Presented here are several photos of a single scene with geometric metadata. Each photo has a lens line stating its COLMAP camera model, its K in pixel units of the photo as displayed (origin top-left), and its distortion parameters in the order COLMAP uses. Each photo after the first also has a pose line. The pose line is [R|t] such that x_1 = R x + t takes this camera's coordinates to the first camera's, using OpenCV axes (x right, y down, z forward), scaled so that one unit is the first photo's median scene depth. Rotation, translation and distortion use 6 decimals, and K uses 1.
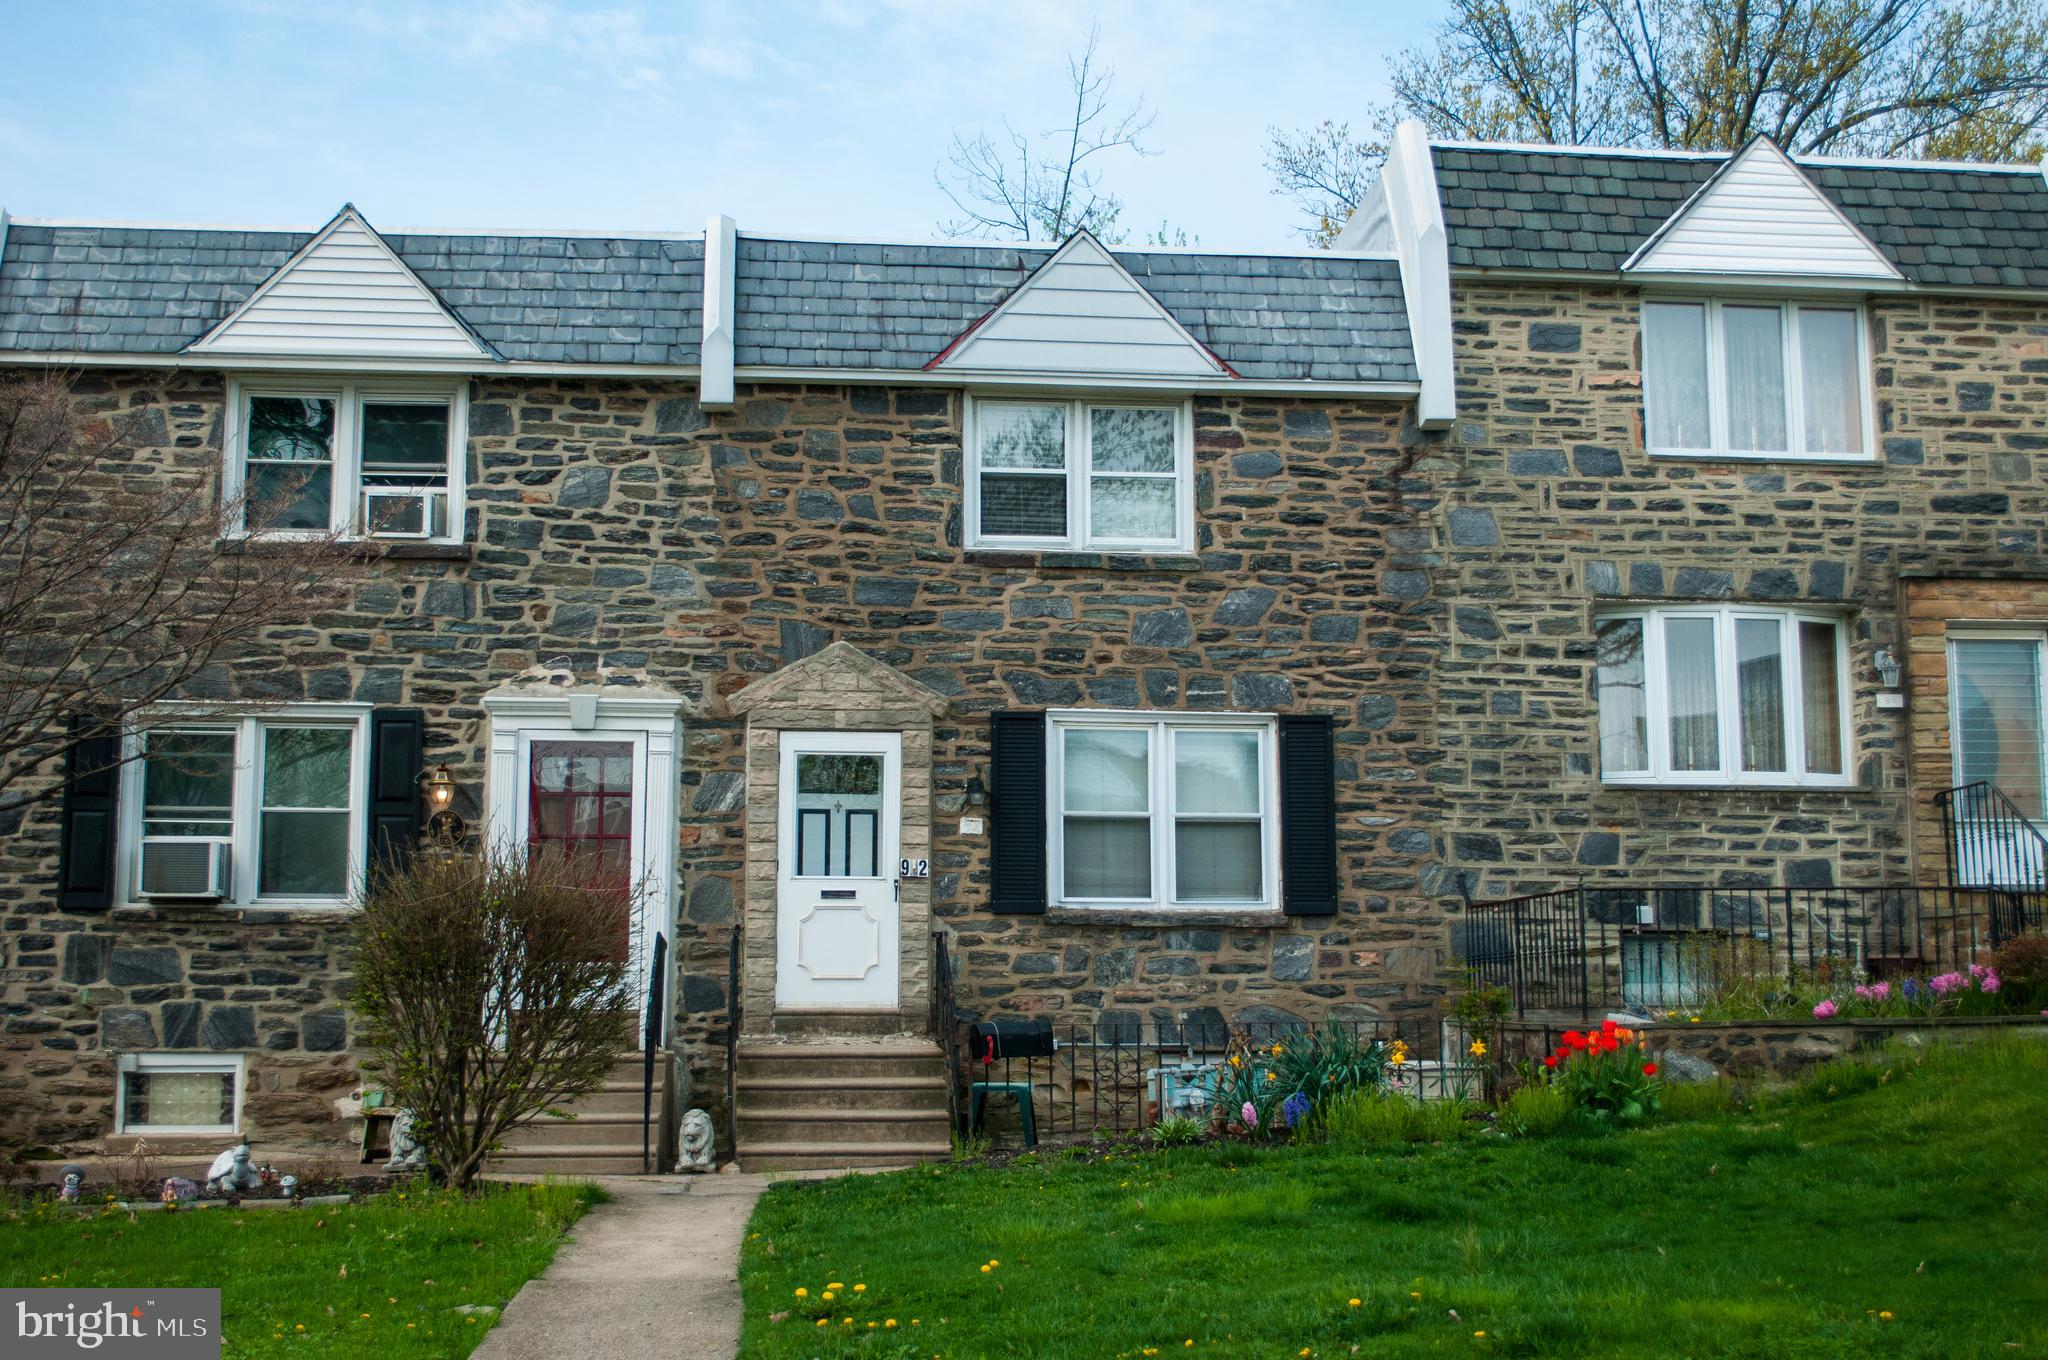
lens RADIAL K [[2417.9, 0, 1015.0], [0, 2417.9, 679.7], [0, 0, 1]] dist [-0.027031, -0.026429]
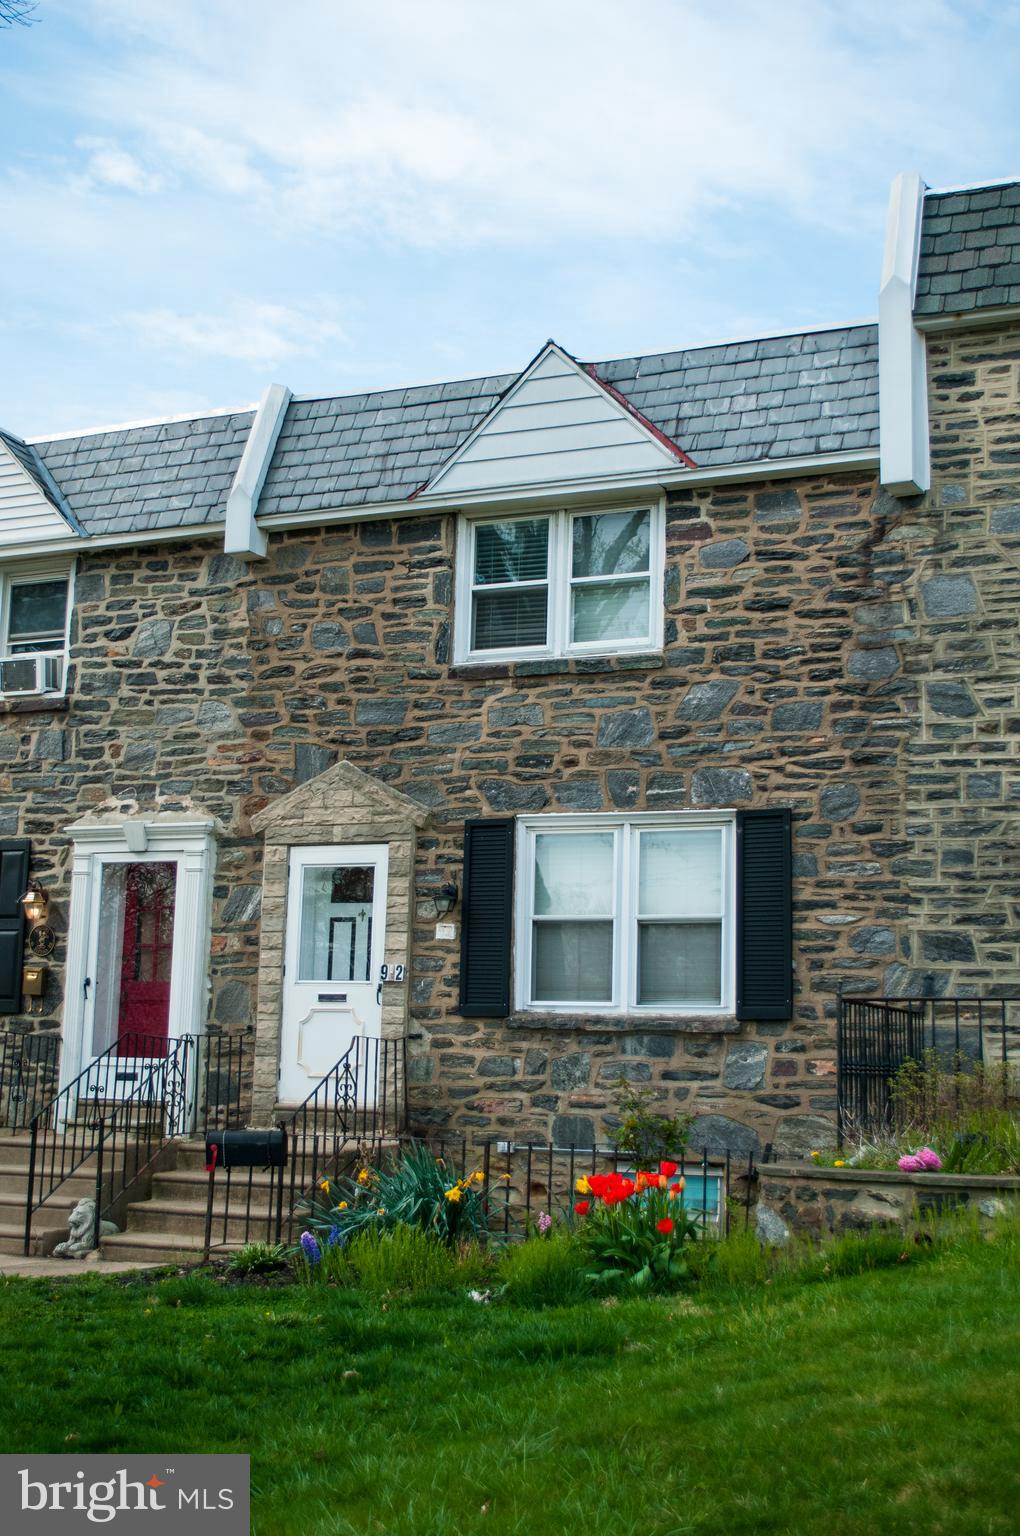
lens RADIAL K [[1891.9, 0, 510.0], [0, 1891.9, 768.0], [0, 0, 1]] dist [-0.027279, -0.021923]
pose [[0.873058, -0.056430, -0.484340, 0.395561], [0.047073, 0.998396, -0.031470, 0.017103], [0.485339, 0.004676, 0.874314, 0.300499]]
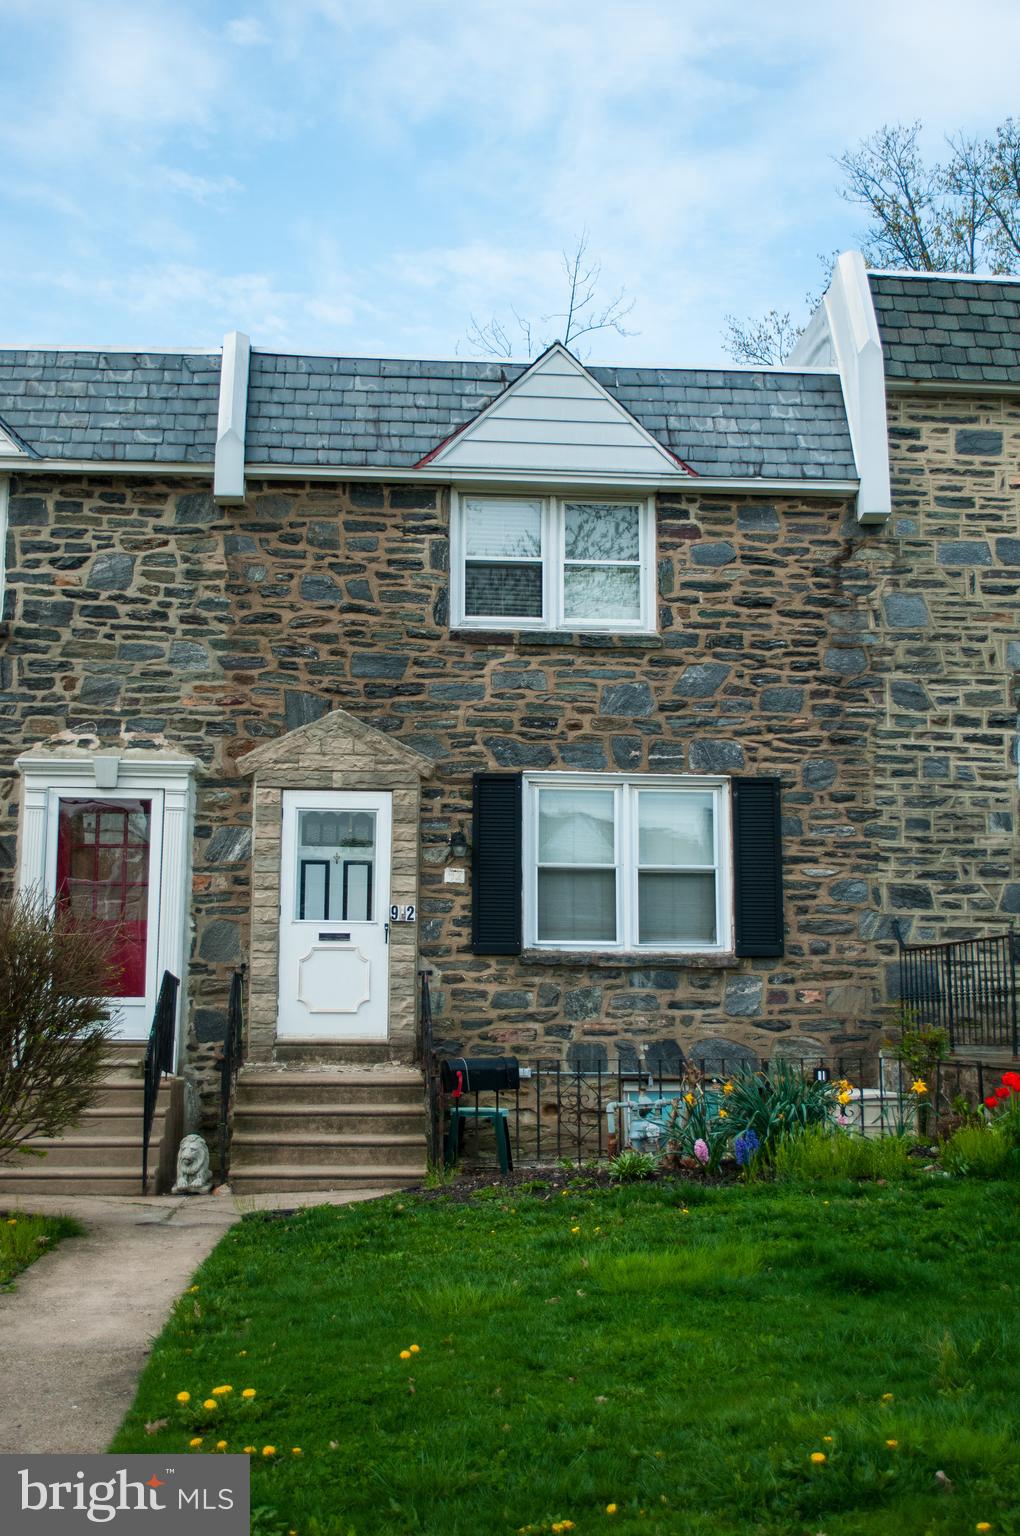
lens RADIAL K [[1813.4, 0, 510.0], [0, 1813.4, 768.0], [0, 0, 1]] dist [-0.027031, -0.026429]
pose [[0.999895, 0.002916, -0.014228, 0.018876], [-0.002933, 0.999995, -0.001137, 0.011622], [0.014225, 0.001179, 0.999898, 0.162921]]
